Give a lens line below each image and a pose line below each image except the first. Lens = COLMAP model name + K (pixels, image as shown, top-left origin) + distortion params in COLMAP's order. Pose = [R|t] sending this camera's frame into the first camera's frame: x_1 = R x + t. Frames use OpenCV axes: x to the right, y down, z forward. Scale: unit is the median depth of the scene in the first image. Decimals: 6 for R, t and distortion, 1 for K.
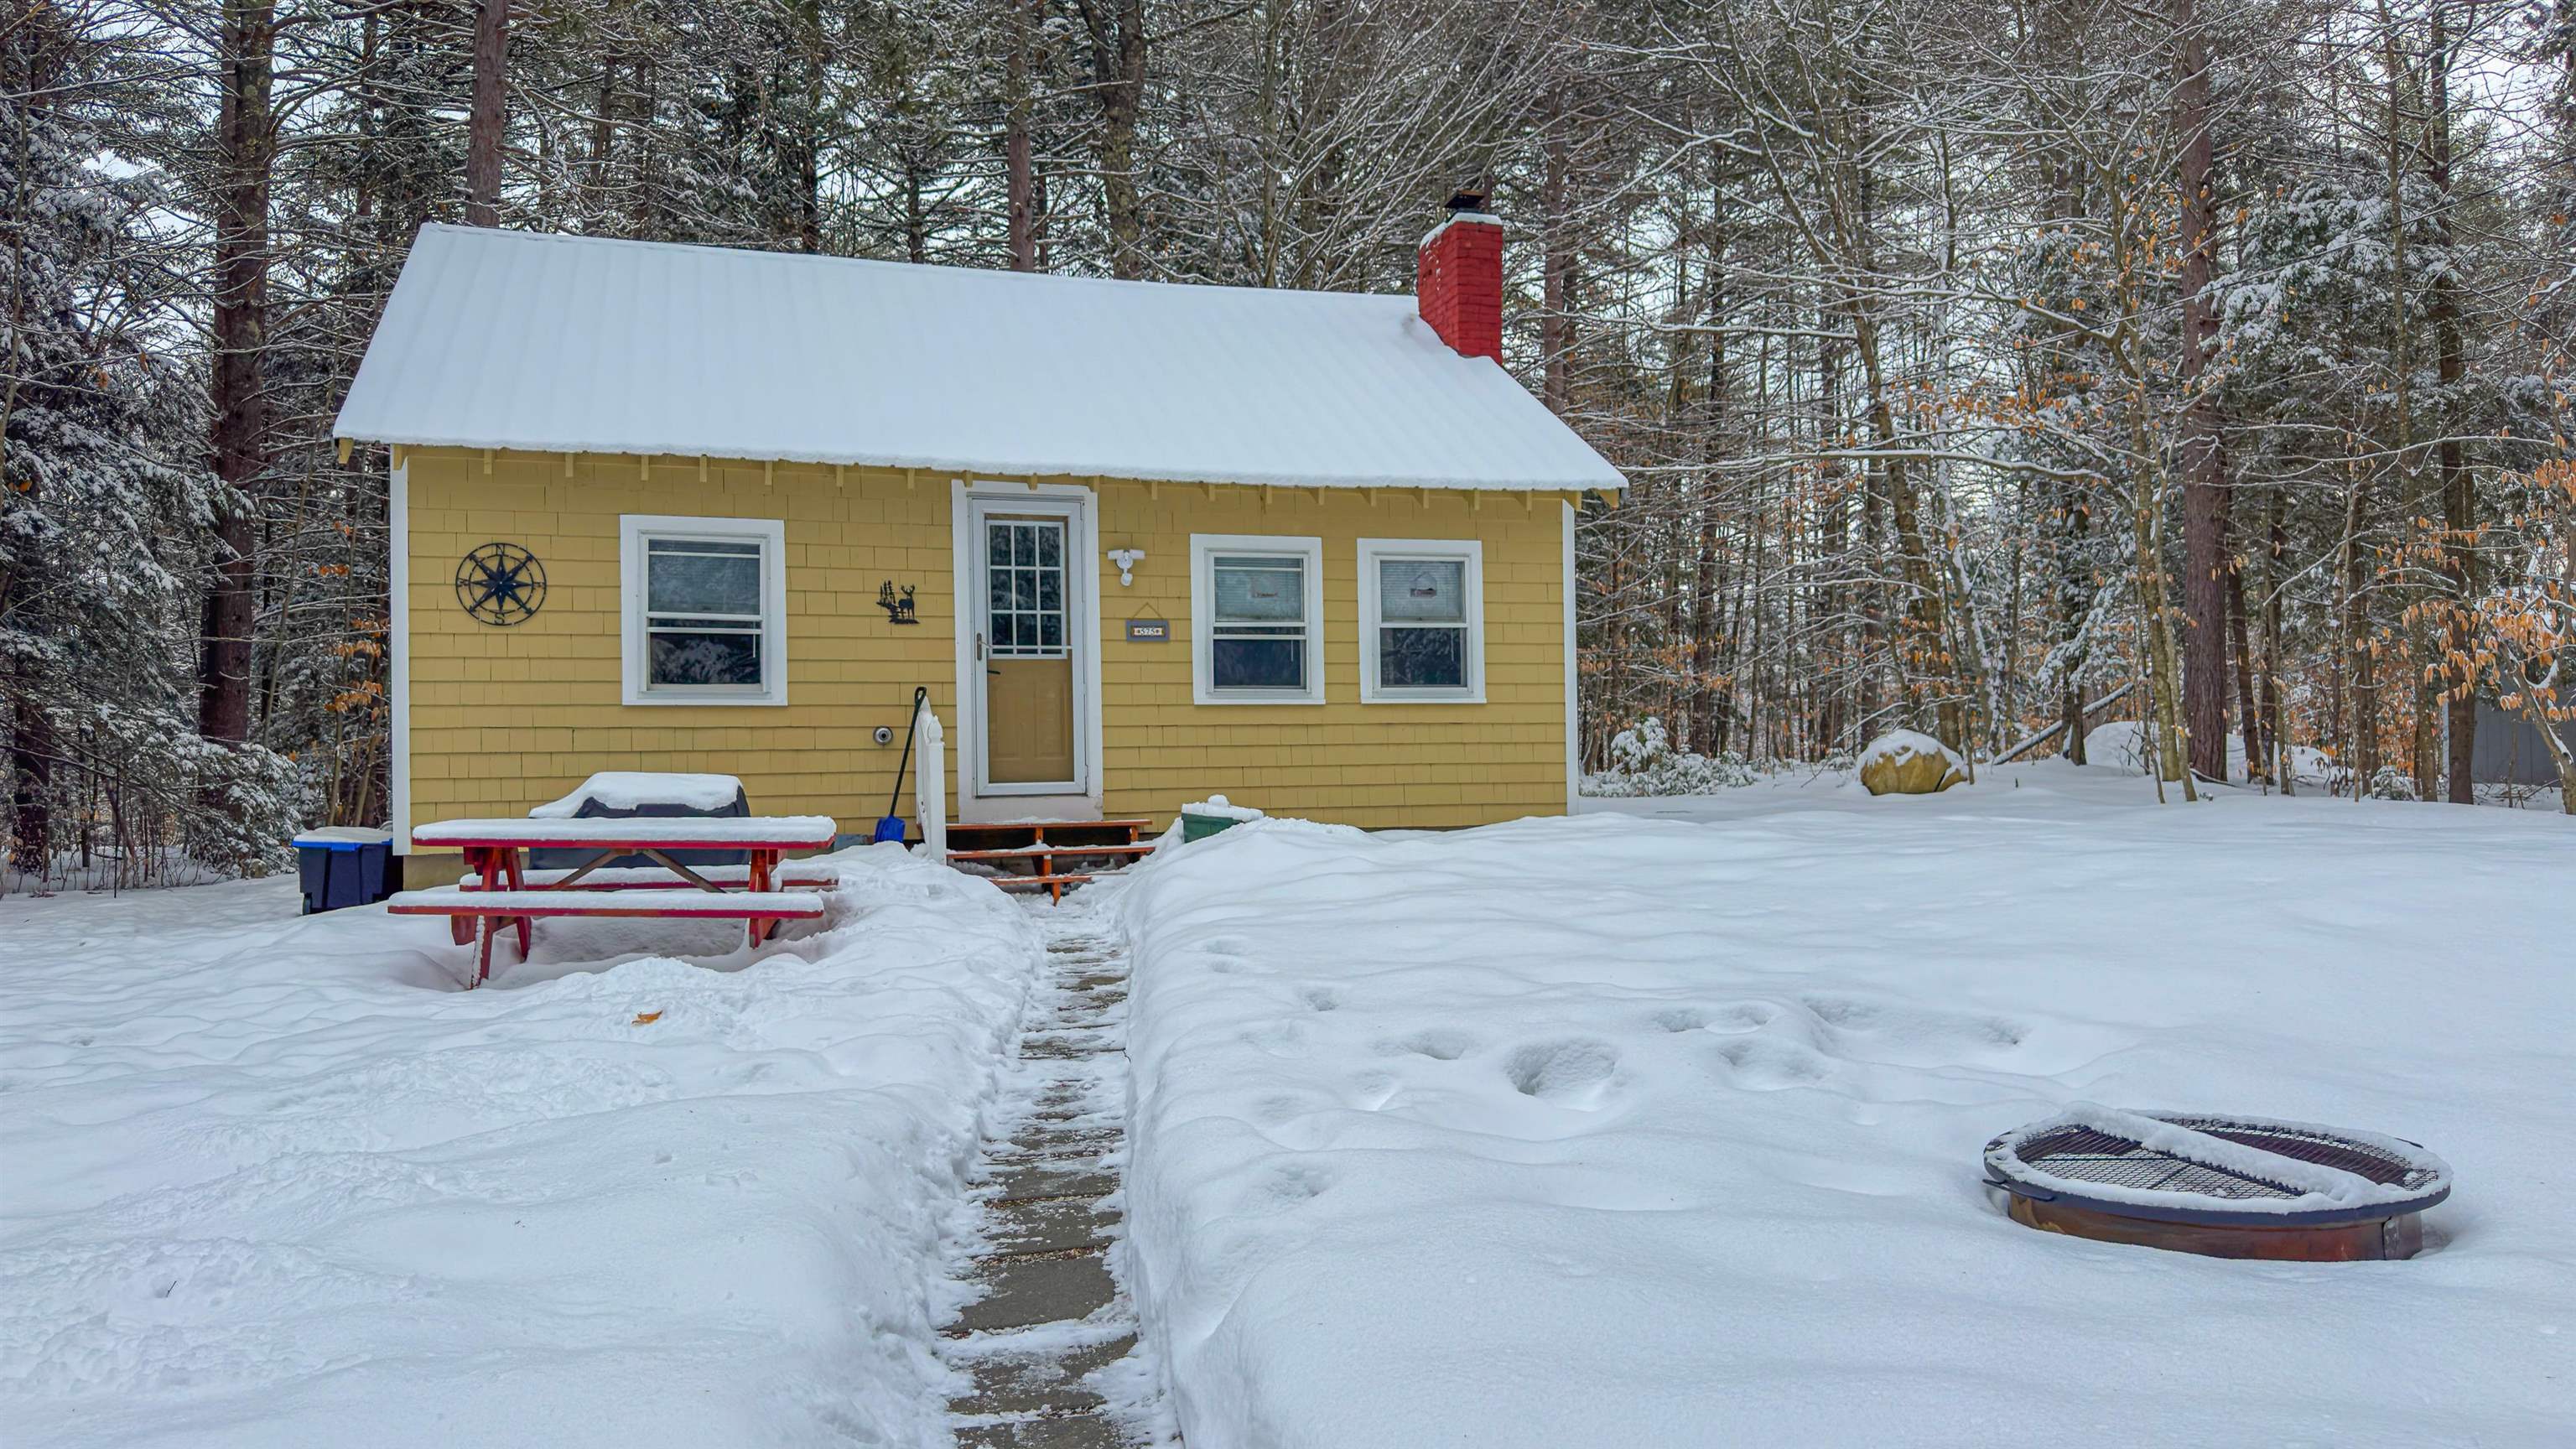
lens RADIAL K [[1813.8, 0, 1300.1], [0, 1813.8, 744.0], [0, 0, 1]] dist [0.123754, -0.200776]
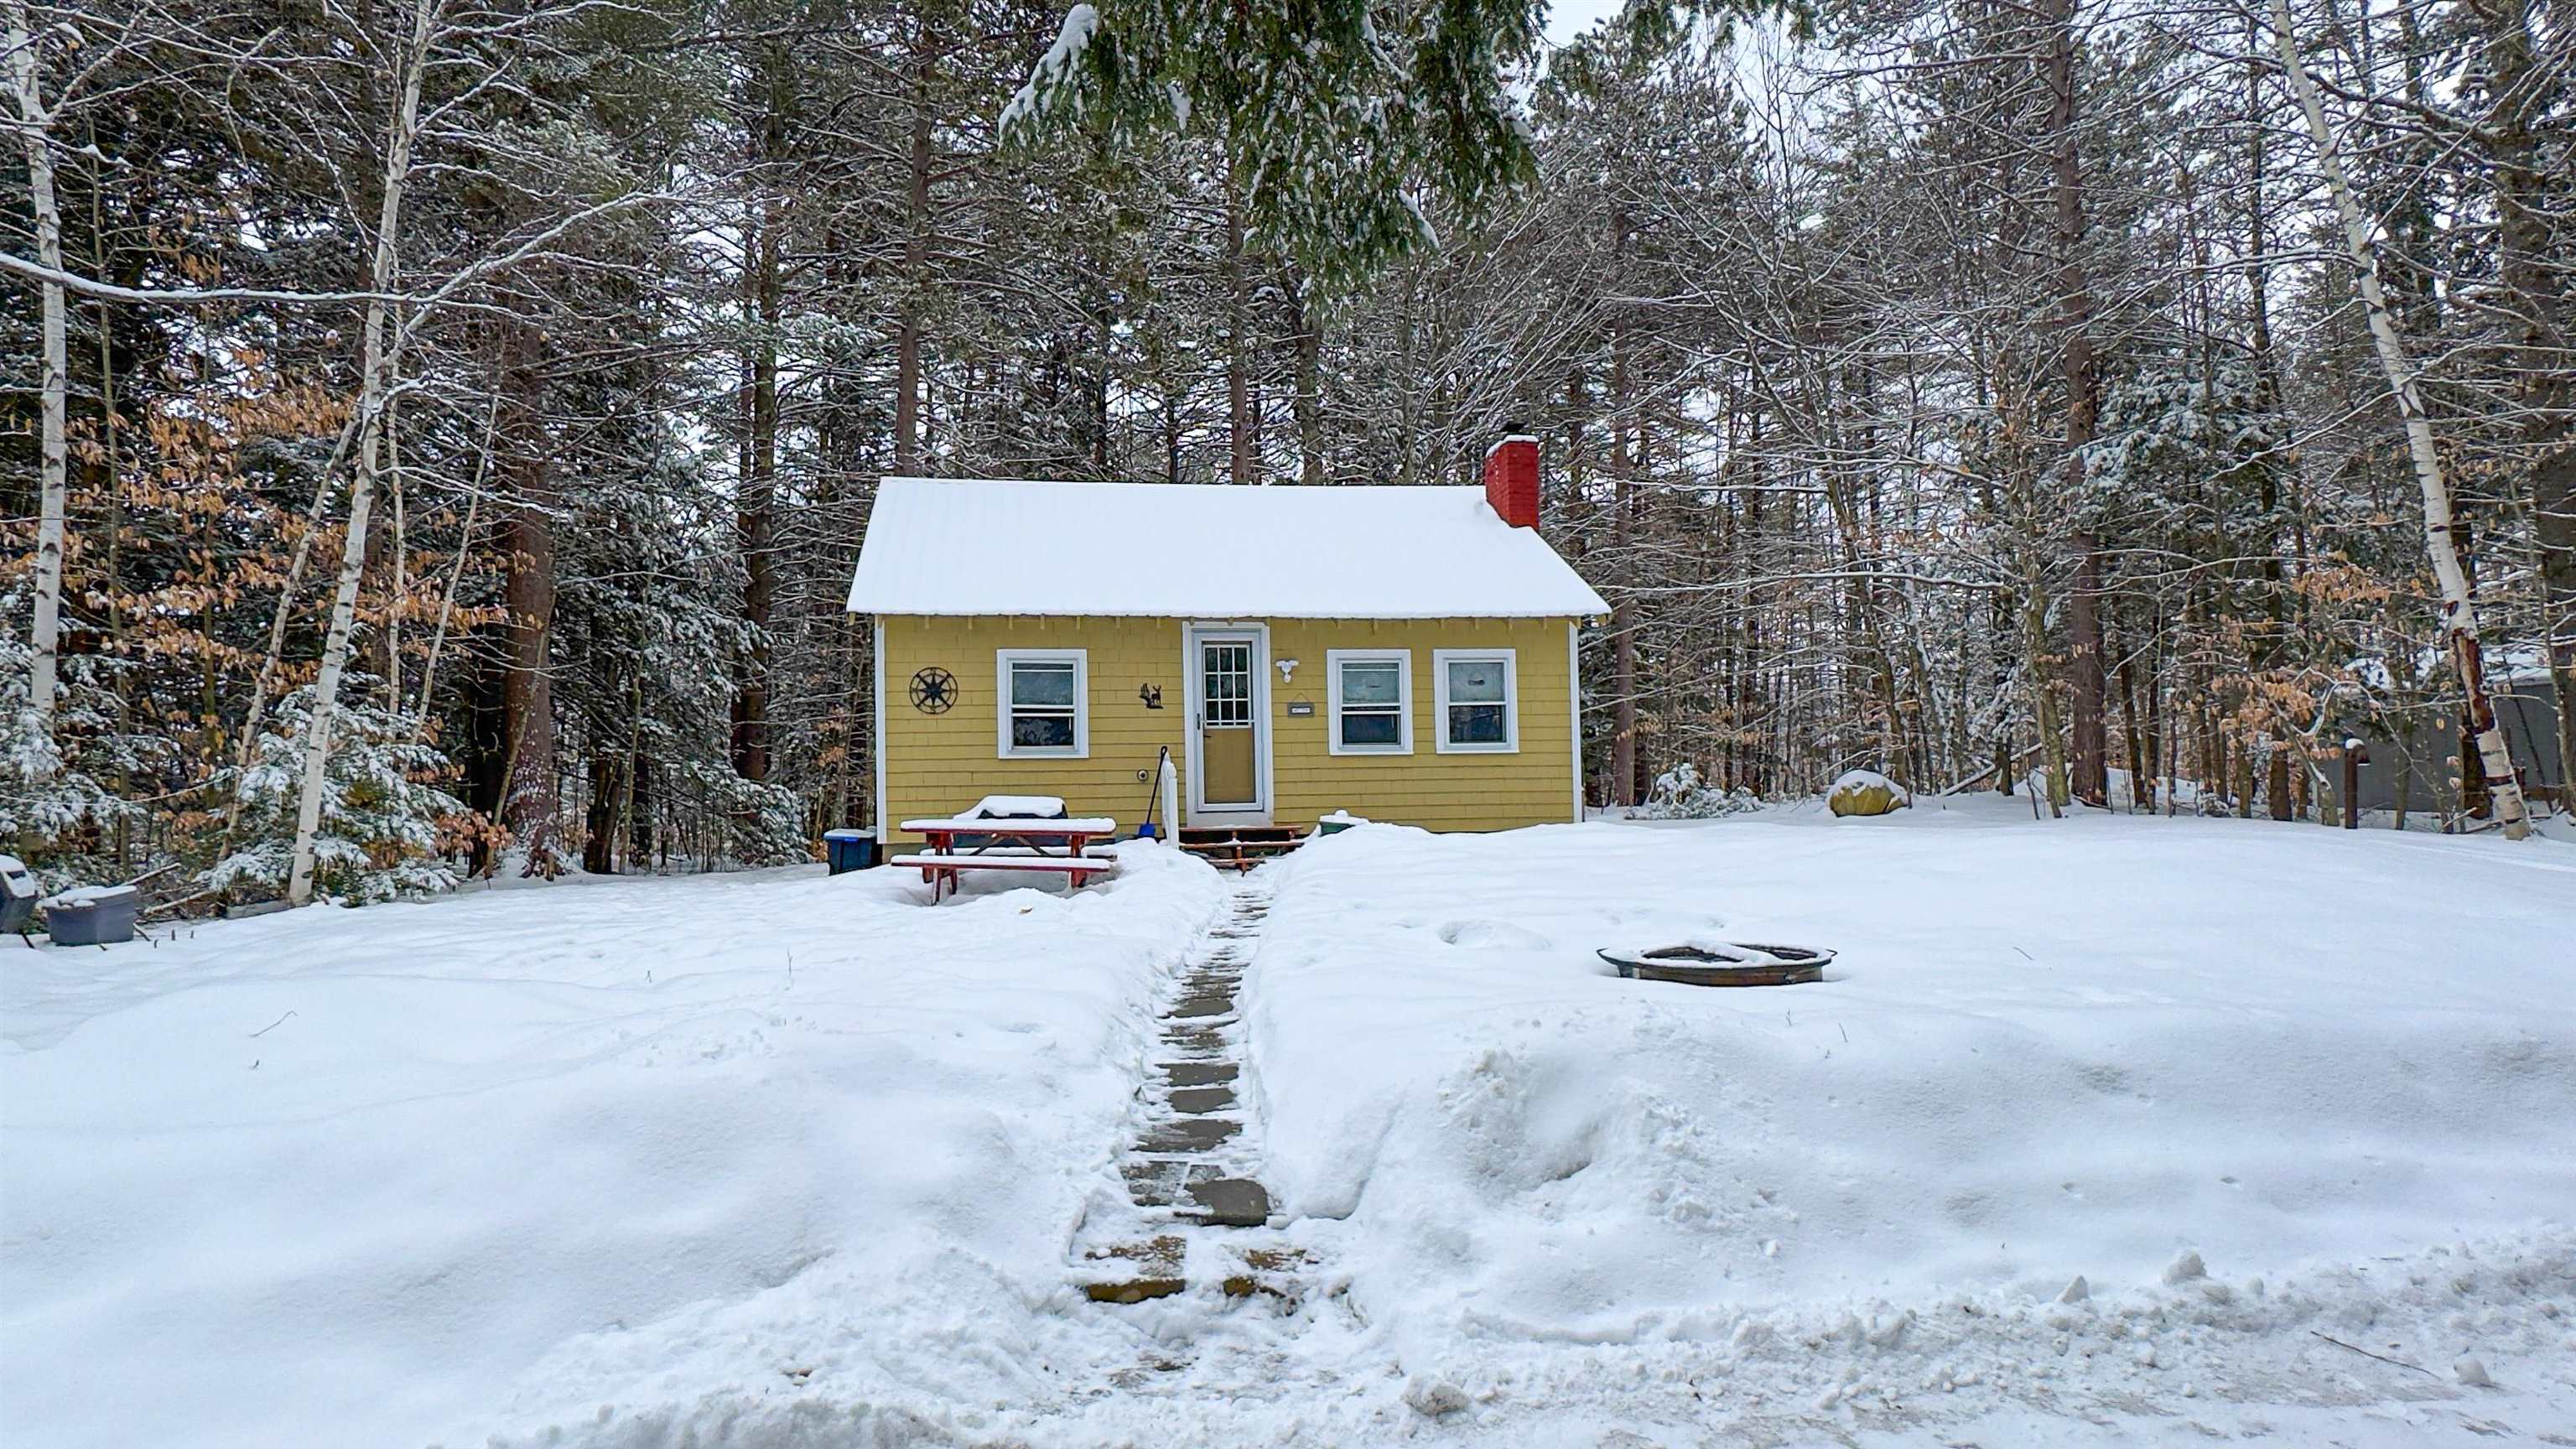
lens RADIAL K [[1384.5, 0, 1219.1], [0, 1384.5, 770.4], [0, 0, 1]] dist [-0.003524, 0.000043]
pose [[0.984441, -0.007273, -0.175566, 0.061372], [0.004884, 0.999890, -0.014032, 0.008728], [0.175648, 0.012956, 0.984368, -0.231328]]
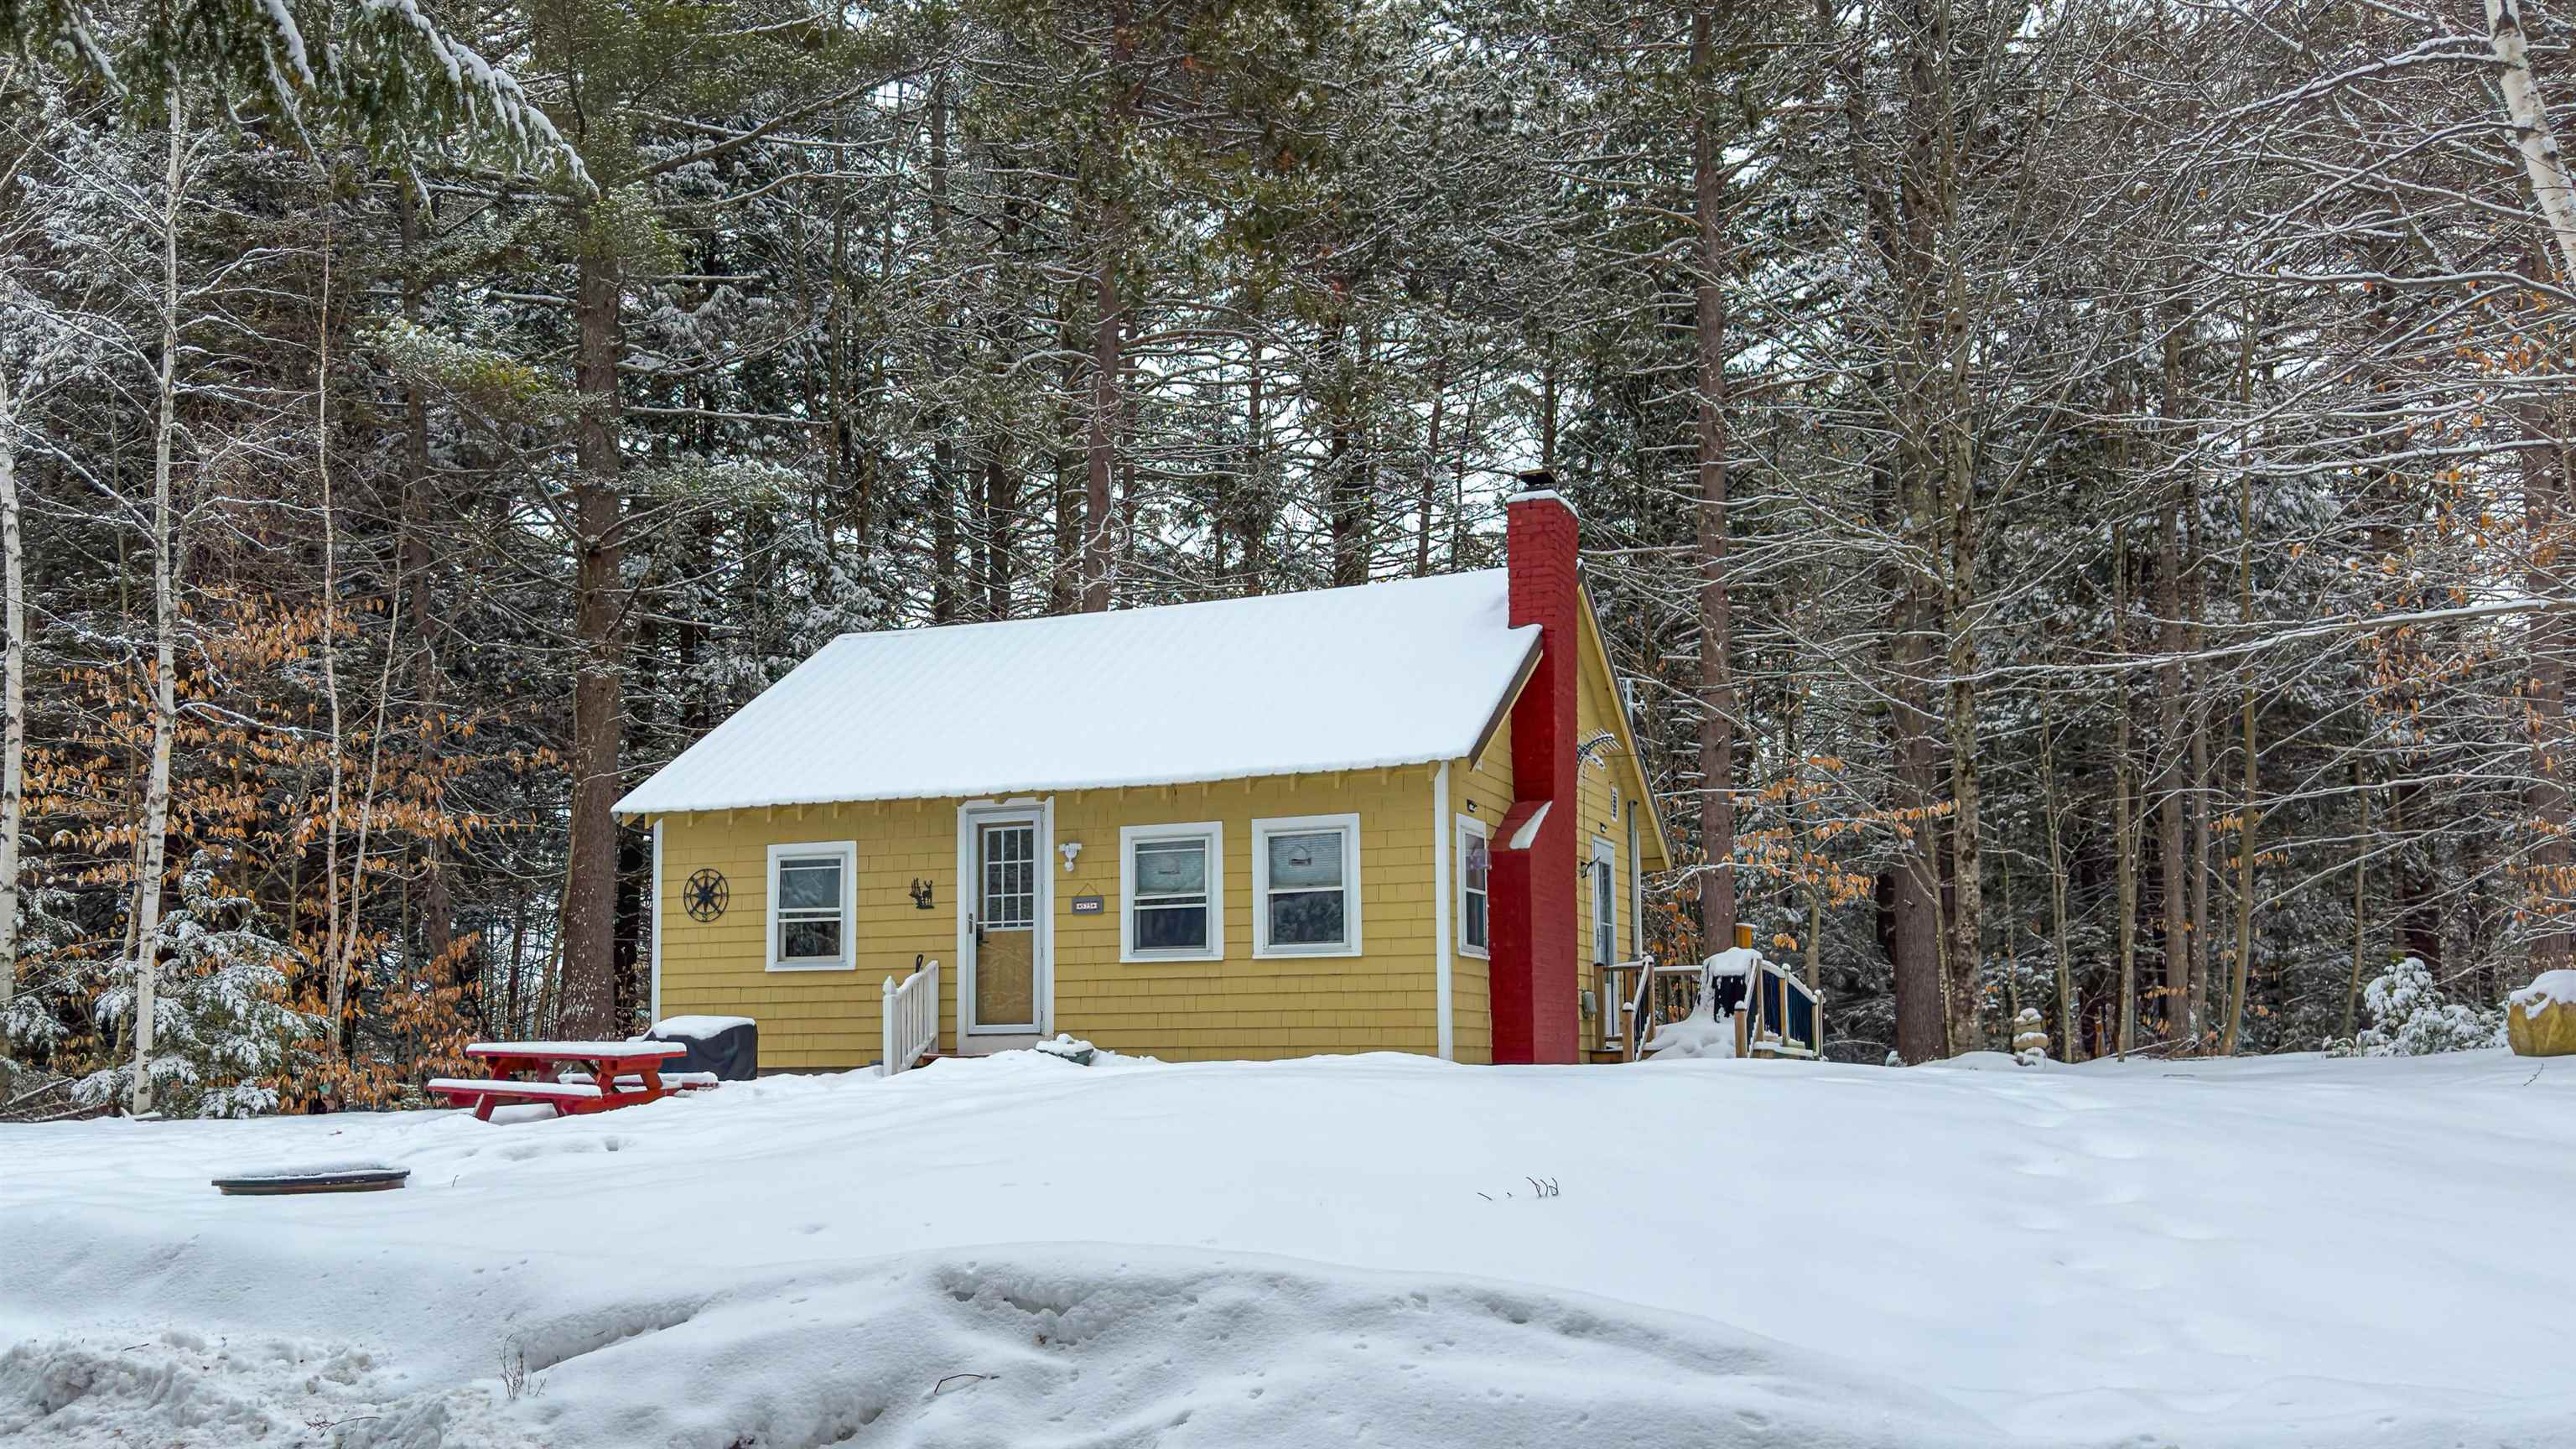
lens RADIAL K [[2218.4, 0, 1158.1], [0, 2218.4, 903.3], [0, 0, 1]] dist [0.173234, -0.290794]
pose [[0.730206, -0.036255, -0.682264, 1.021013], [0.005604, 0.998875, -0.047081, 0.009722], [0.683204, 0.030556, 0.729588, -0.102735]]
